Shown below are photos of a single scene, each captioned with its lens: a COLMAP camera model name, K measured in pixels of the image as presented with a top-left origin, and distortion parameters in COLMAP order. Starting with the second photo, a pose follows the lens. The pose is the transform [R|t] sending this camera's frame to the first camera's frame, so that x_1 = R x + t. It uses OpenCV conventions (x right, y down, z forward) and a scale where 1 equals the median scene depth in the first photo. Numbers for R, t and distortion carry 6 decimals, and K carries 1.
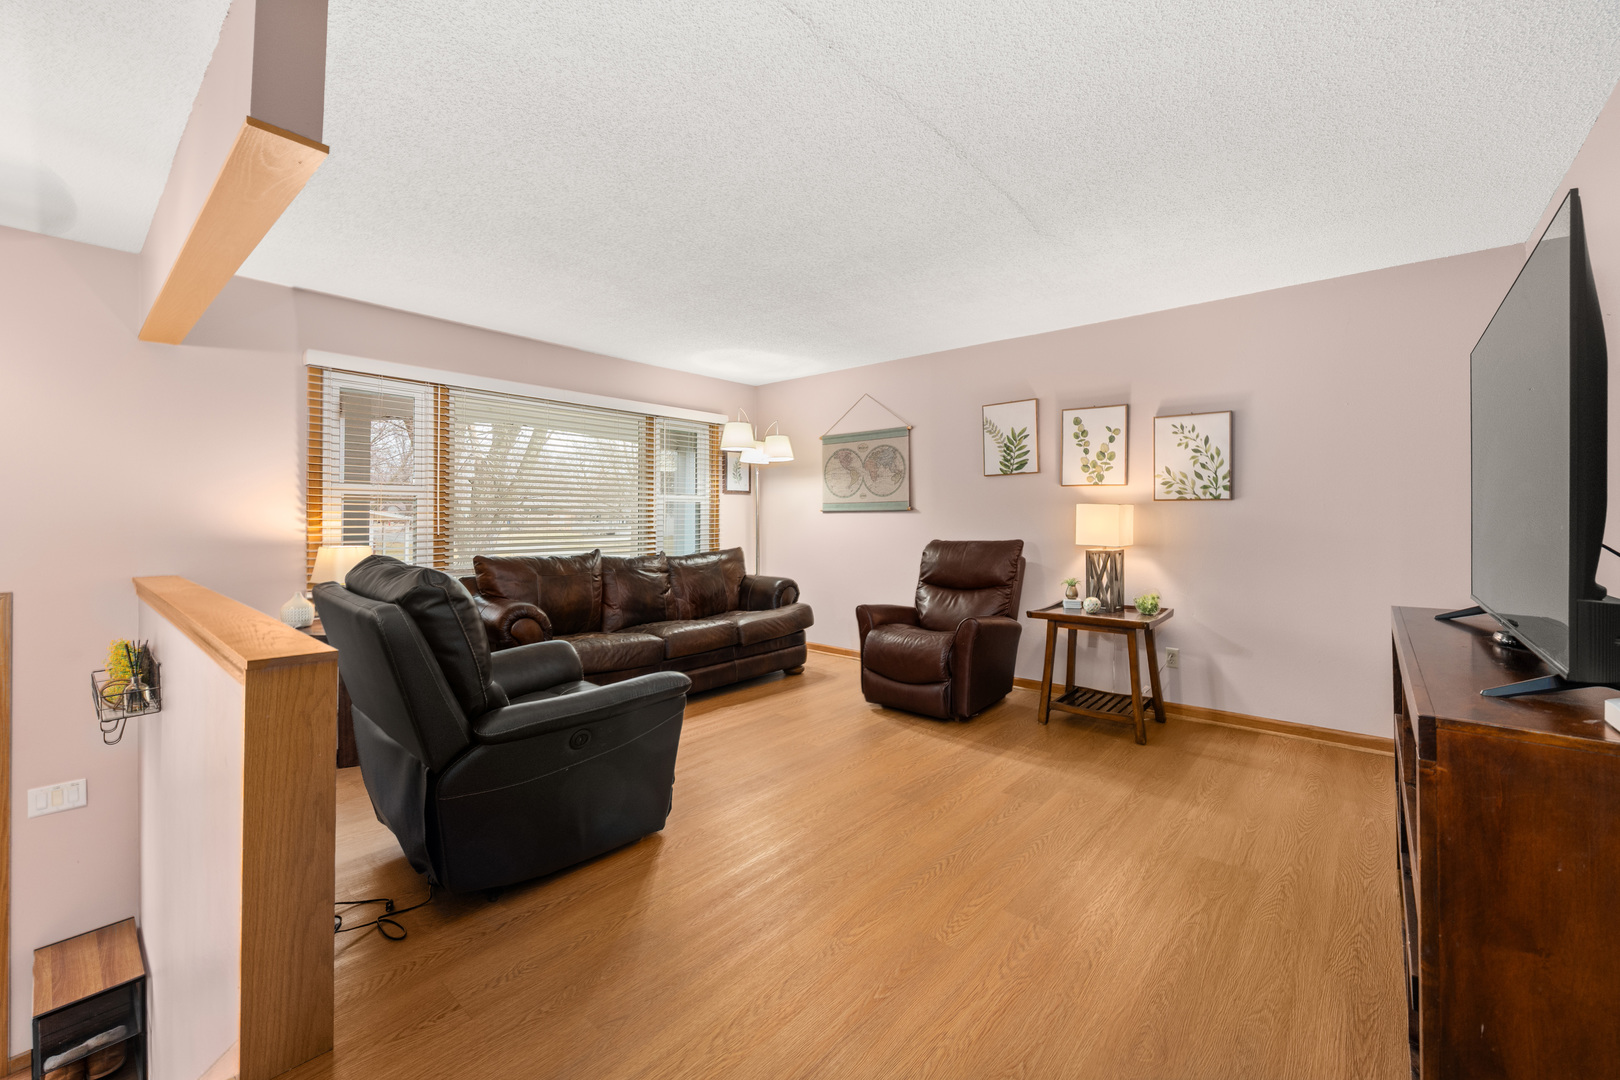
lens RADIAL K [[650.1, 0, 811.3], [0, 650.1, 511.7], [0, 0, 1]] dist [-0.000058, 0.000061]
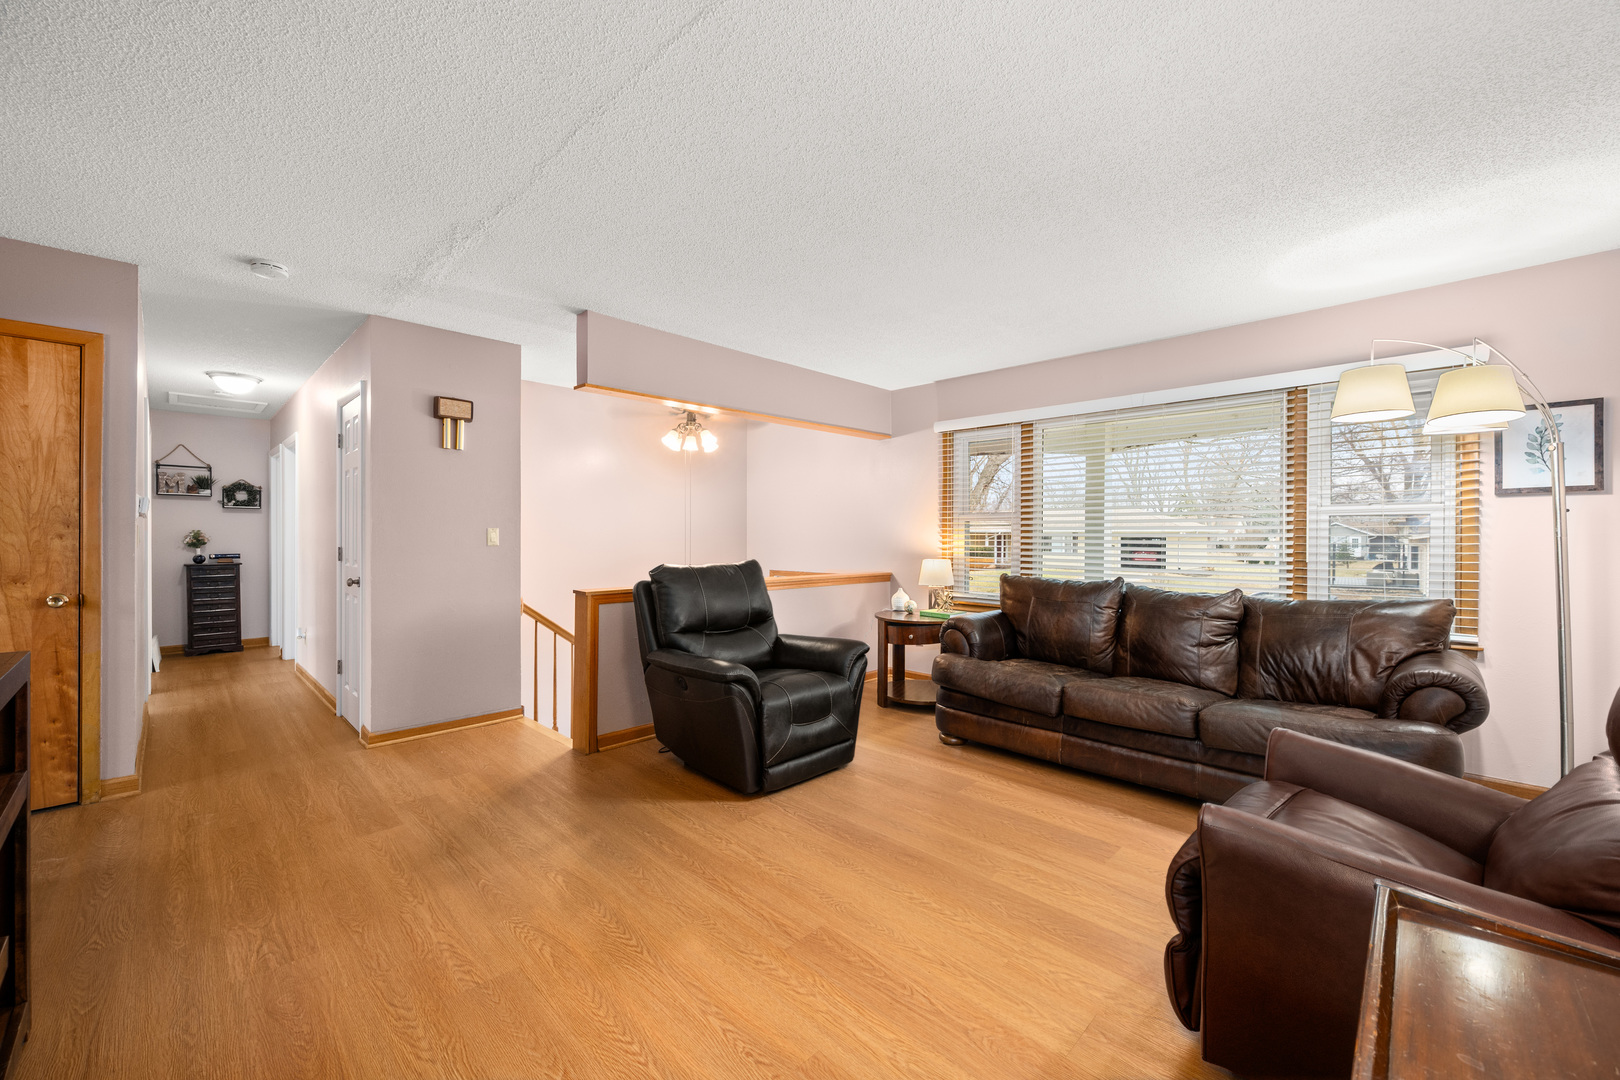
lens RADIAL K [[626.7, 0, 819.1], [0, 626.7, 547.9], [0, 0, 1]] dist [-0.009876, 0.000375]
pose [[-0.052144, 0.013849, -0.998544, 0.562148], [0.002082, 0.999903, 0.013759, 0.008113], [0.998637, -0.001362, -0.052168, 0.726749]]
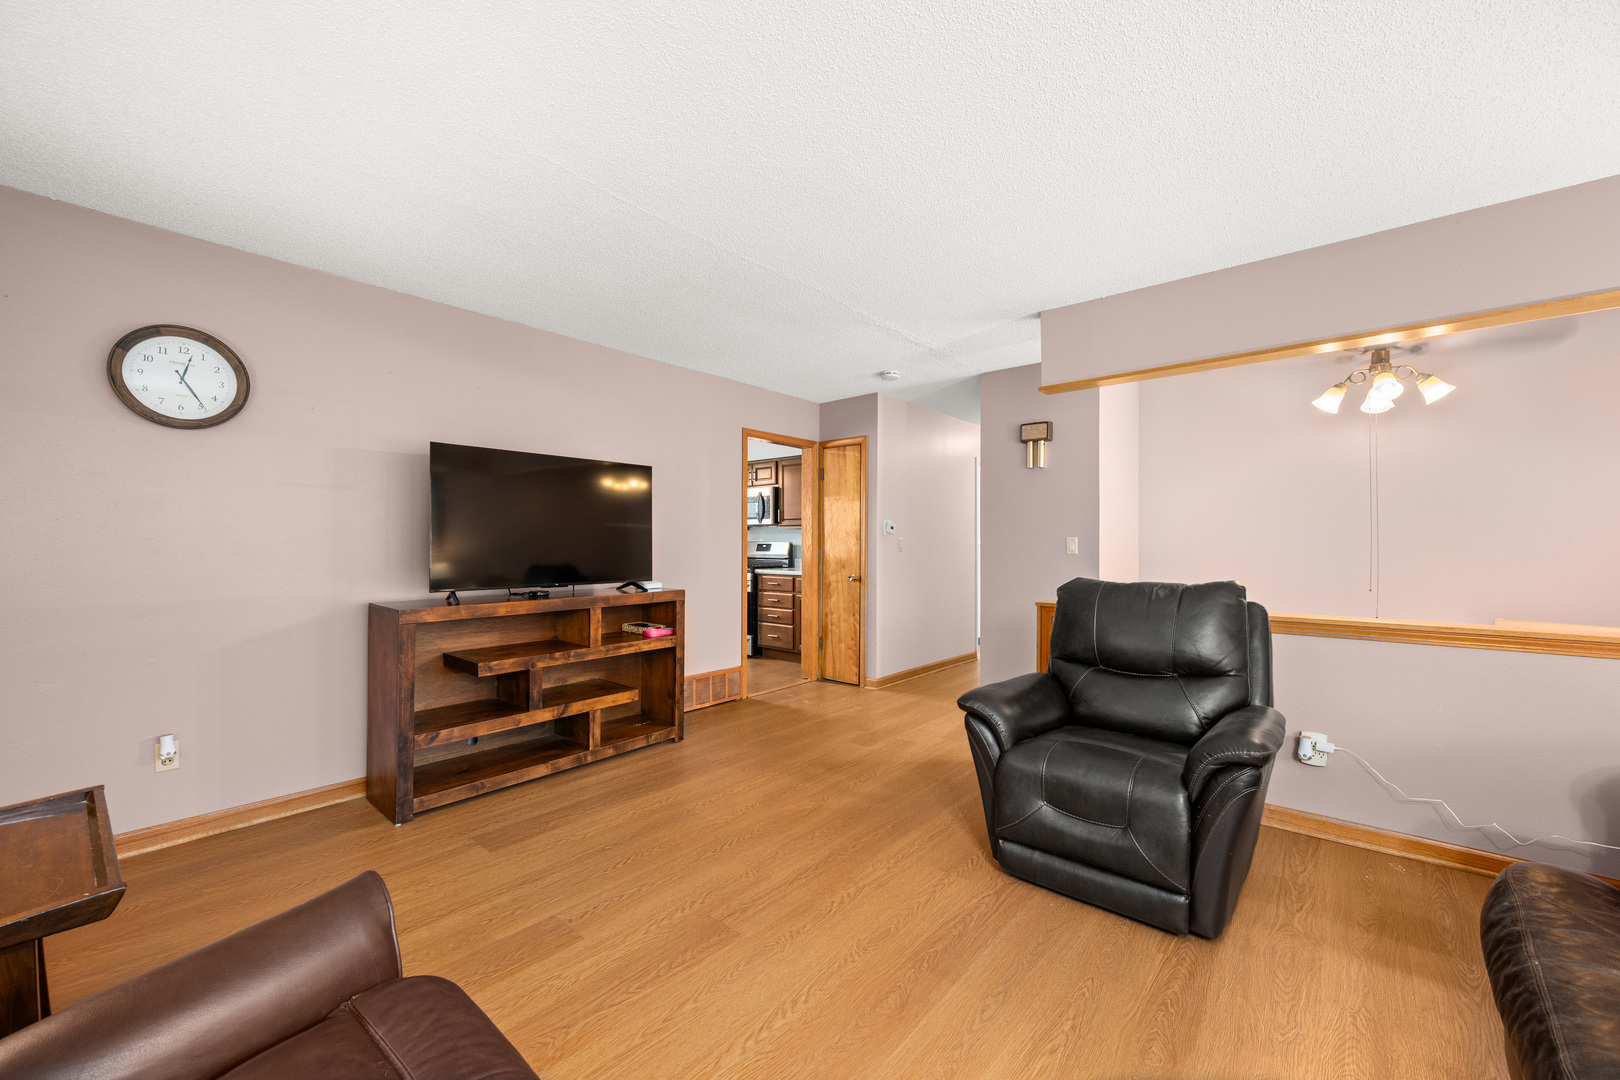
lens RADIAL K [[626.7, 0, 819.1], [0, 626.7, 547.9], [0, 0, 1]] dist [-0.009876, 0.000375]
pose [[-0.999690, -0.002645, -0.024737, 0.040109], [-0.002706, 0.999993, 0.002467, 0.006502], [0.024730, 0.002533, -0.999691, 1.184537]]
